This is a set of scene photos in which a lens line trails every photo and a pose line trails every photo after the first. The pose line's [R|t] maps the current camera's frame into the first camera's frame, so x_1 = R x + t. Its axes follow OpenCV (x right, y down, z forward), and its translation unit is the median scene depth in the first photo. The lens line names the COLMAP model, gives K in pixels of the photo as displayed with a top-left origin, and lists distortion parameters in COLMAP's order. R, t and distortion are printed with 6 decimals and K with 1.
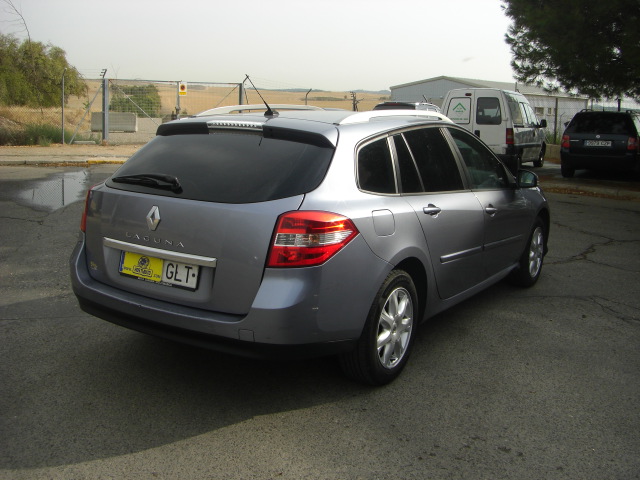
lens RADIAL K [[721.4, 0, 316.8], [0, 721.4, 238.7], [0, 0, 1]] dist [-0.147904, 0.000000]
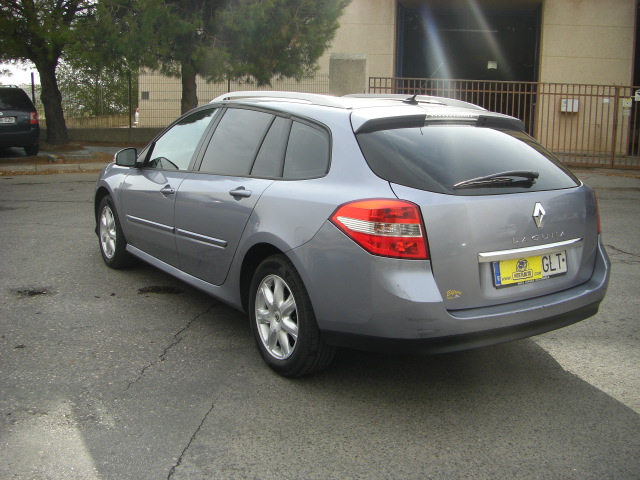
lens RADIAL K [[721.4, 0, 320.2], [0, 721.4, 239.6], [0, 0, 1]] dist [-0.147904, 0.000000]
pose [[0.398059, -0.207473, 0.893591, -1.175713], [0.167111, 0.974191, 0.151745, -0.186477], [-0.902010, 0.088926, 0.422456, 0.832260]]
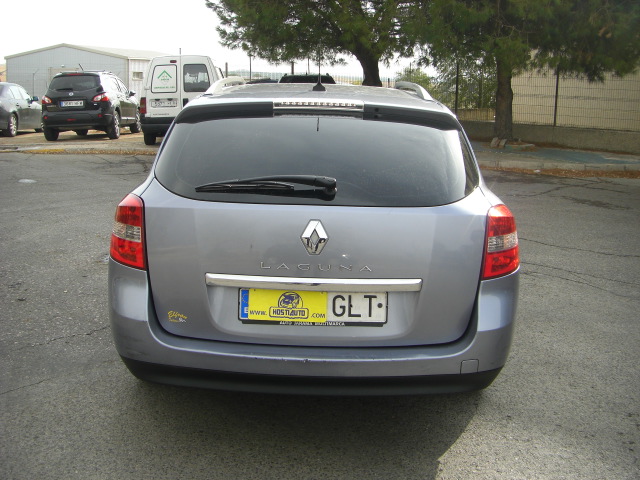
lens RADIAL K [[721.4, 0, 320.6], [0, 721.4, 237.9], [0, 0, 1]] dist [-0.147904, 0.000000]
pose [[0.845621, -0.127315, 0.518378, -0.578650], [0.103628, 0.991819, 0.074546, -0.078970], [-0.523628, -0.009319, 0.851896, 0.363109]]
